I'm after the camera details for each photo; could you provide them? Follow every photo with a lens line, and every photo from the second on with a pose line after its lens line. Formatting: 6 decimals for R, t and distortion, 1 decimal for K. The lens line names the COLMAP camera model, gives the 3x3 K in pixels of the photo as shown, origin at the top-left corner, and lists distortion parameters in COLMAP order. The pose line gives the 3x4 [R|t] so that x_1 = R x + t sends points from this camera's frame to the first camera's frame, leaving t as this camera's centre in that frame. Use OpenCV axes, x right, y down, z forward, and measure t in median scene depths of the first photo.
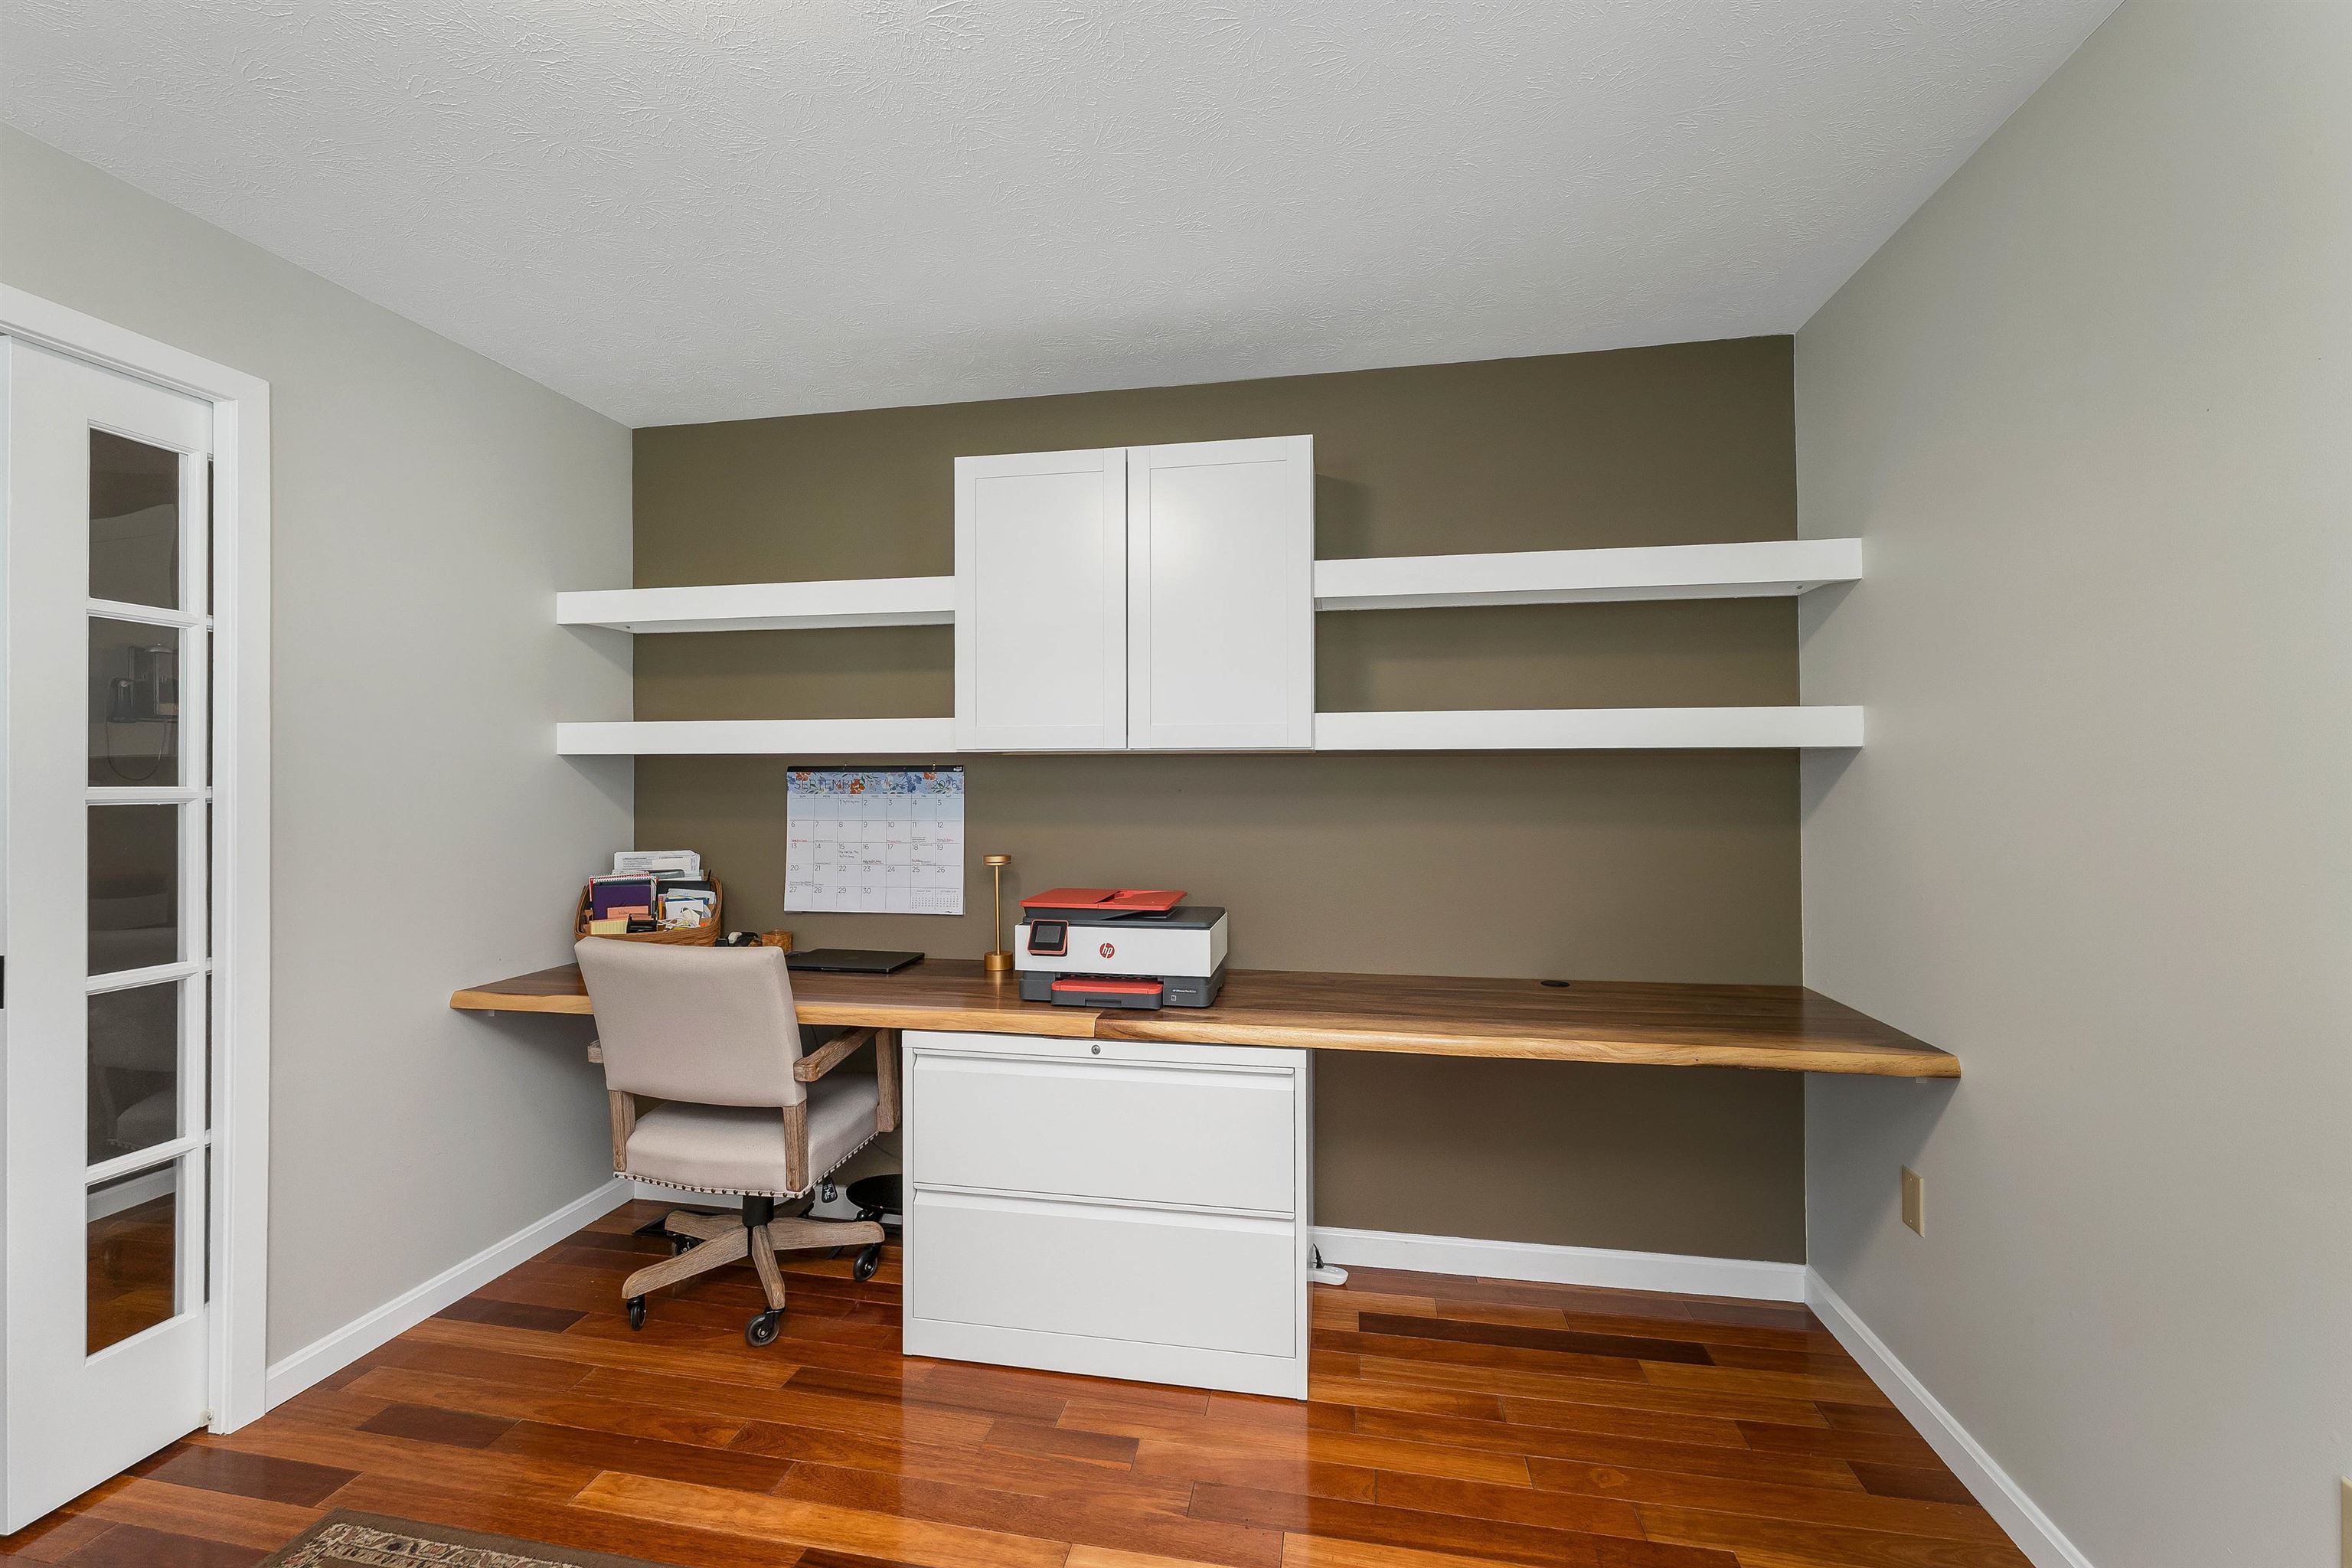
lens RADIAL K [[980.2, 0, 1114.9], [0, 980.2, 776.1], [0, 0, 1]] dist [0.003521, -0.000258]
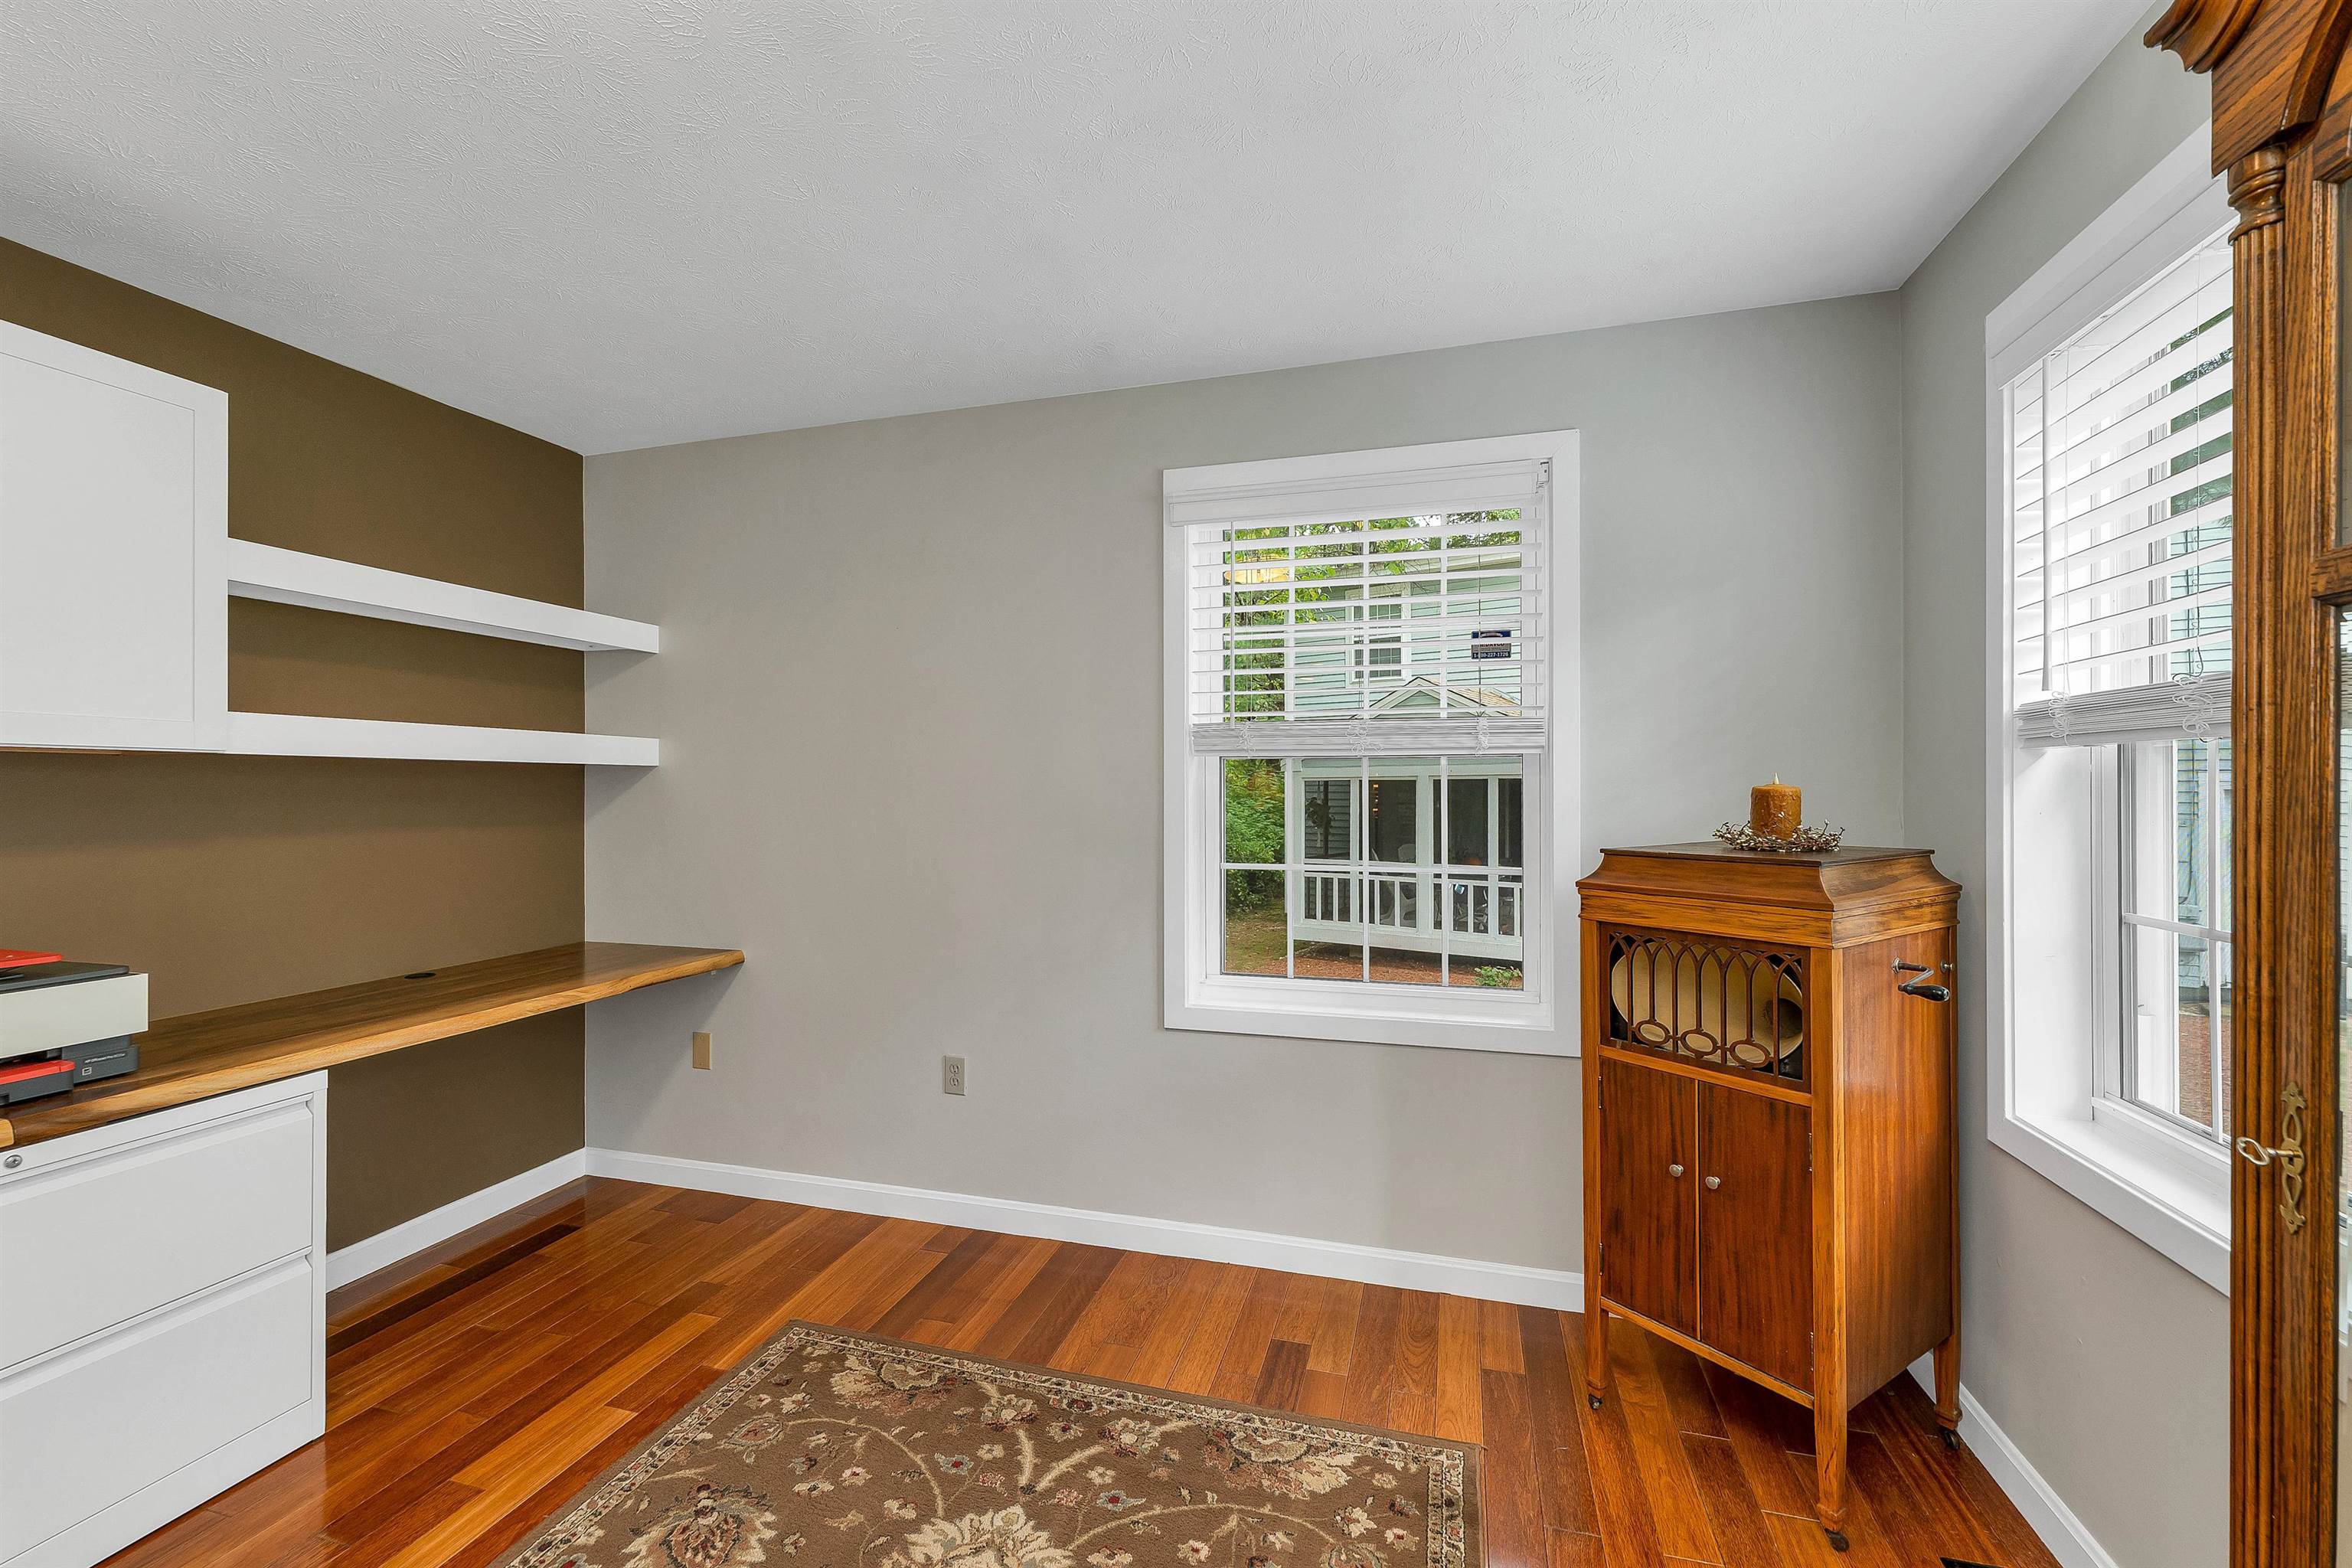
lens RADIAL K [[980.2, 0, 1179.0], [0, 980.2, 793.9], [0, 0, 1]] dist [0.003521, -0.000258]
pose [[0.083708, -0.005617, 0.996475, -0.621117], [-0.004579, 0.999971, 0.006021, -0.000139], [-0.996480, -0.005067, 0.083679, 0.080204]]
